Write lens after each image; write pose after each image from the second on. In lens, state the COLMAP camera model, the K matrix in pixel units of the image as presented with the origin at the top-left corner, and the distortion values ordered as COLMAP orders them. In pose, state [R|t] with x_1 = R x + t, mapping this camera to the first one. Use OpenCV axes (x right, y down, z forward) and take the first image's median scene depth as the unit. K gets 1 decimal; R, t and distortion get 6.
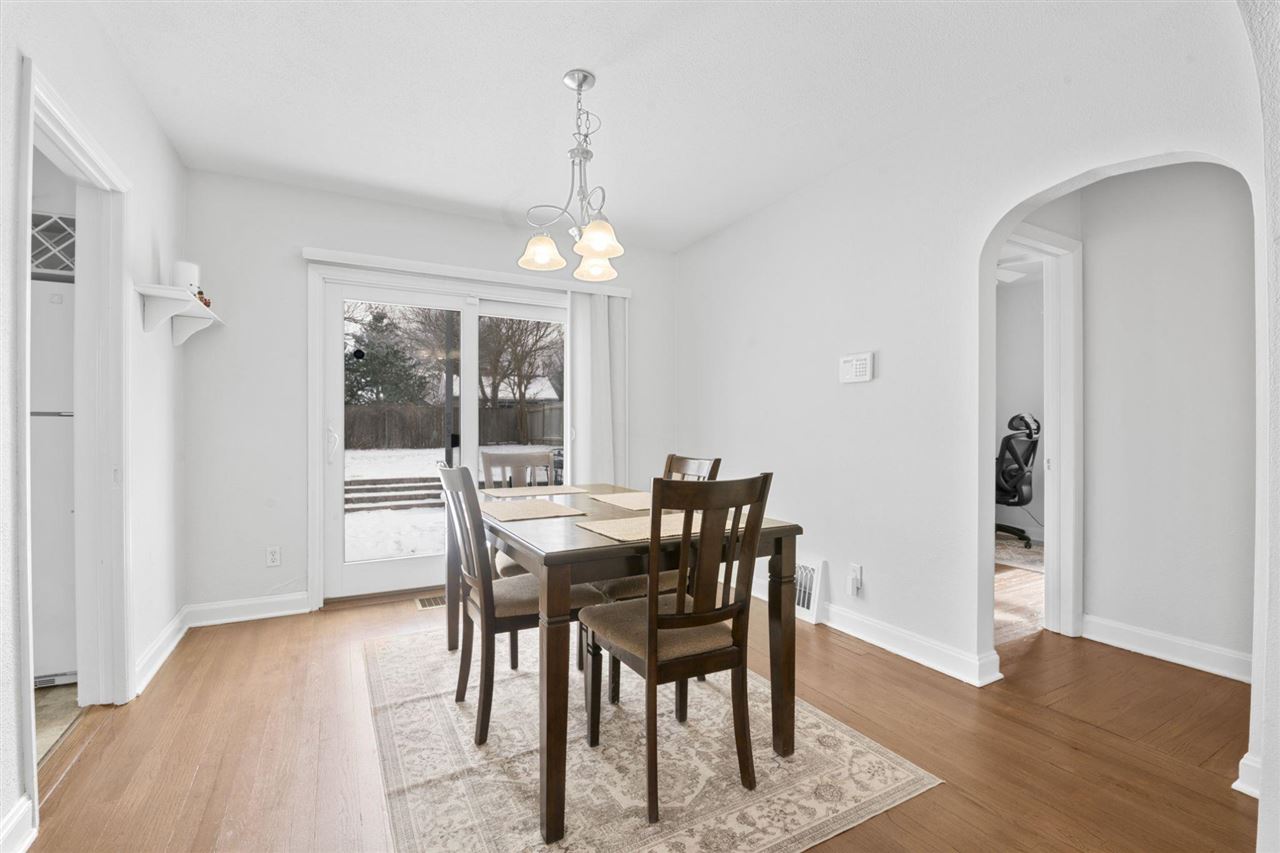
lens RADIAL K [[553.0, 0, 638.3], [0, 553.0, 431.2], [0, 0, 1]] dist [-0.000692, -0.010675]
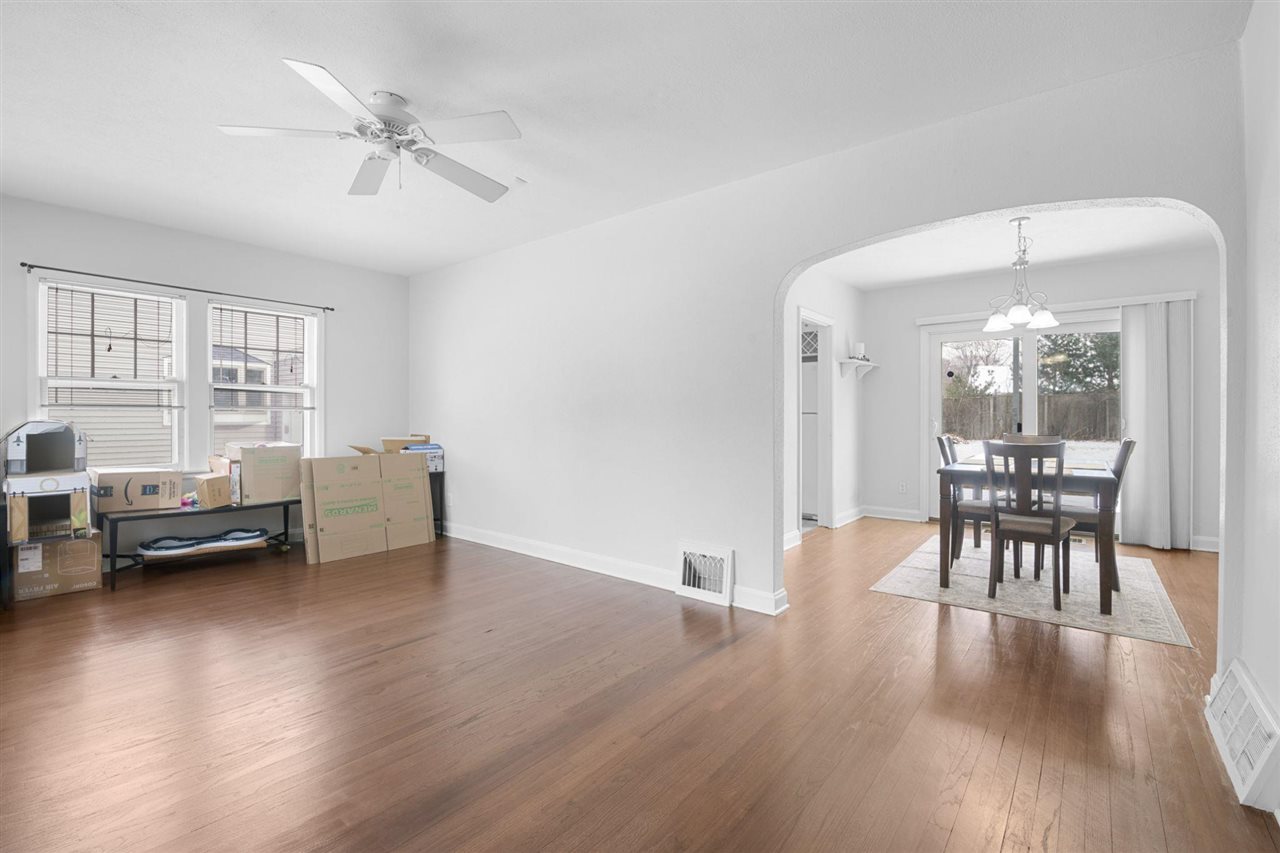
lens RADIAL K [[566.6, 0, 633.6], [0, 566.6, 420.7], [0, 0, 1]] dist [-0.002231, -0.000533]
pose [[0.380204, 0.004449, -0.924892, 0.966393], [-0.004808, 0.999984, 0.002834, 0.001711], [0.924890, 0.003369, 0.380220, -0.722988]]
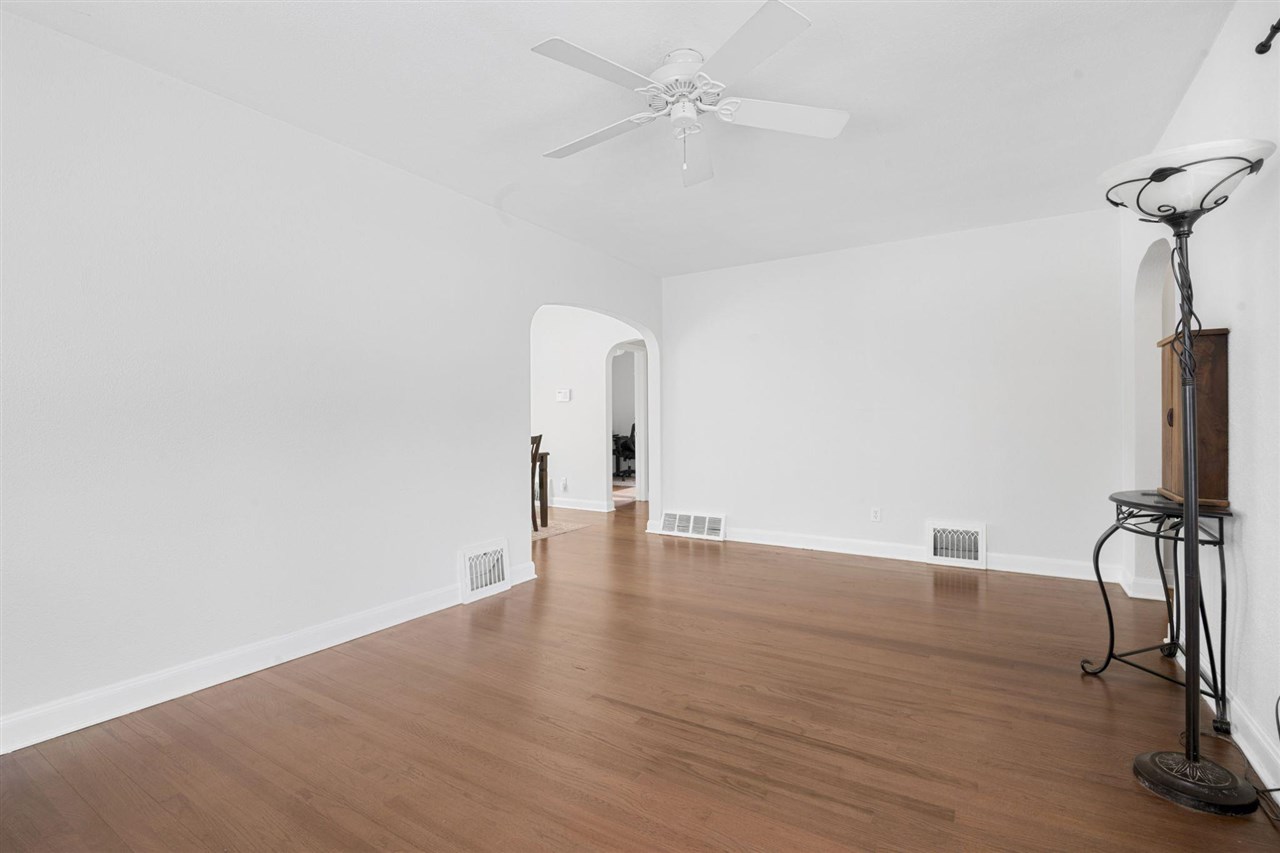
lens RADIAL K [[566.6, 0, 633.6], [0, 566.6, 420.7], [0, 0, 1]] dist [-0.002231, -0.000533]
pose [[0.866166, -0.005078, 0.499731, -0.651919], [0.007834, 0.999963, -0.003418, 0.004673], [-0.499695, 0.006875, 0.866174, -1.461812]]
